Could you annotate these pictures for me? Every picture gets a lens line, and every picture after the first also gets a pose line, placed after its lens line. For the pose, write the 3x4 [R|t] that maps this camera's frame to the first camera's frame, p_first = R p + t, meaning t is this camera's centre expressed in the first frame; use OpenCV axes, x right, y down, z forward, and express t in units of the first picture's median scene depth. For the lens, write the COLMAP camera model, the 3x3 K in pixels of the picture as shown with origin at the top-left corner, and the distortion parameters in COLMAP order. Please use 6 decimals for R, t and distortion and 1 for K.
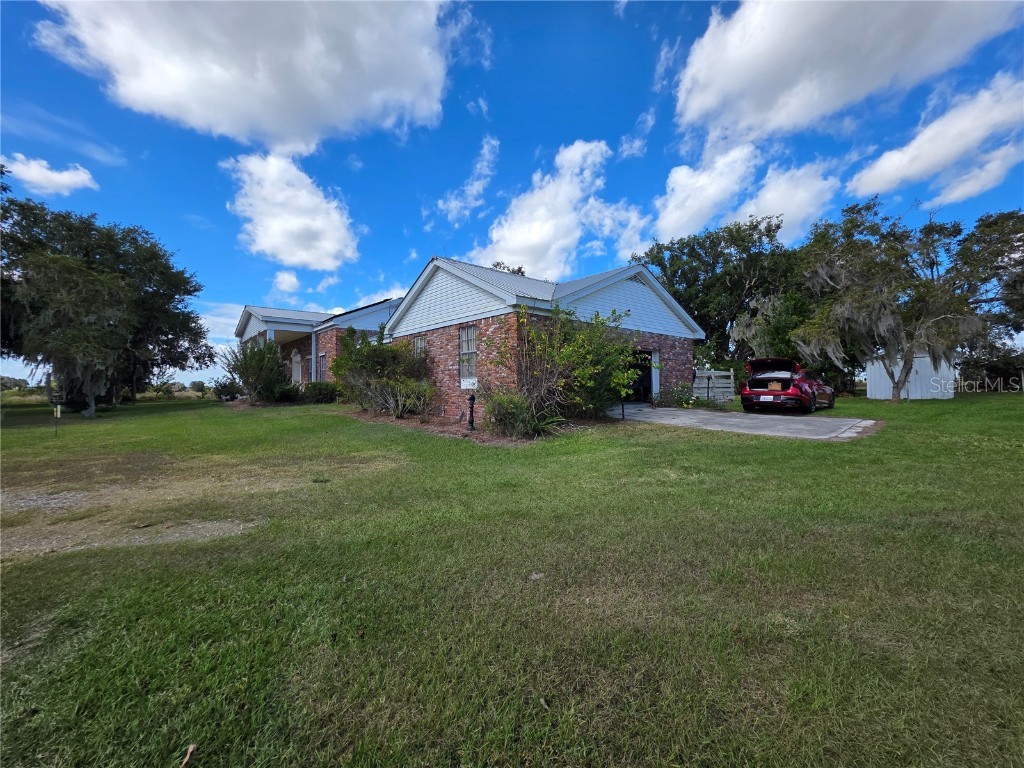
lens RADIAL K [[409.7, 0, 512.1], [0, 409.7, 381.1], [0, 0, 1]] dist [-0.002685, 0.001227]
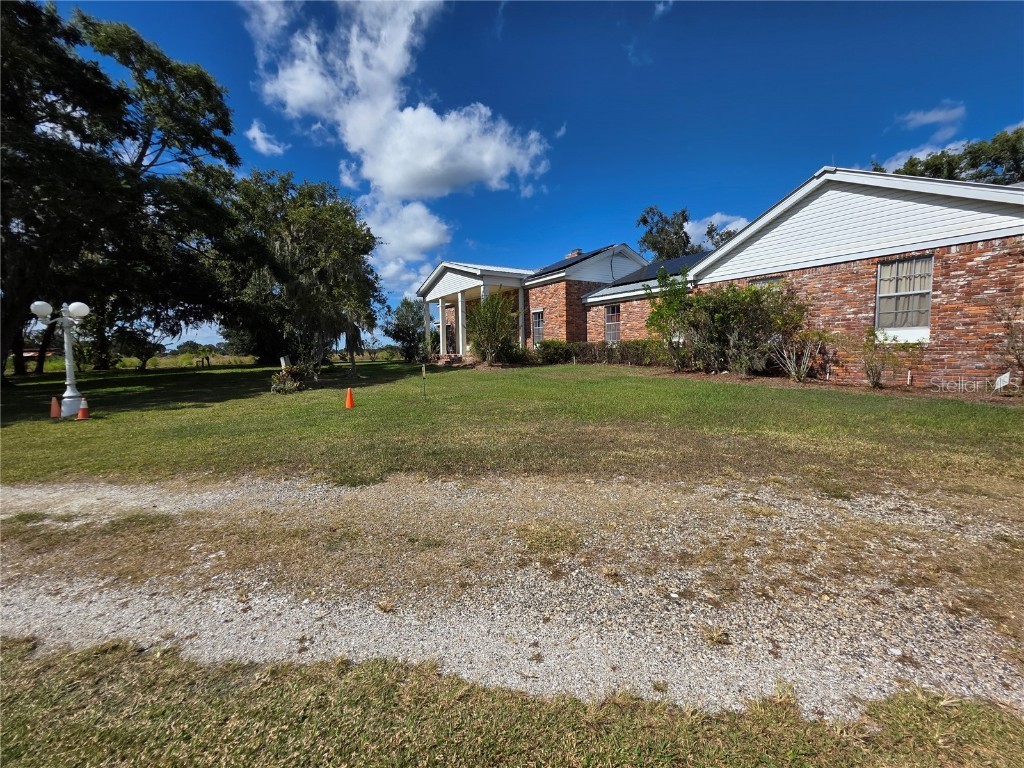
lens RADIAL K [[409.7, 0, 495.4], [0, 409.7, 422.6], [0, 0, 1]] dist [-0.002685, 0.001227]
pose [[0.986574, 0.024921, -0.161401, -0.698156], [0.004585, 0.983673, 0.179908, 0.024929], [0.163249, -0.178233, 0.970352, 0.076051]]
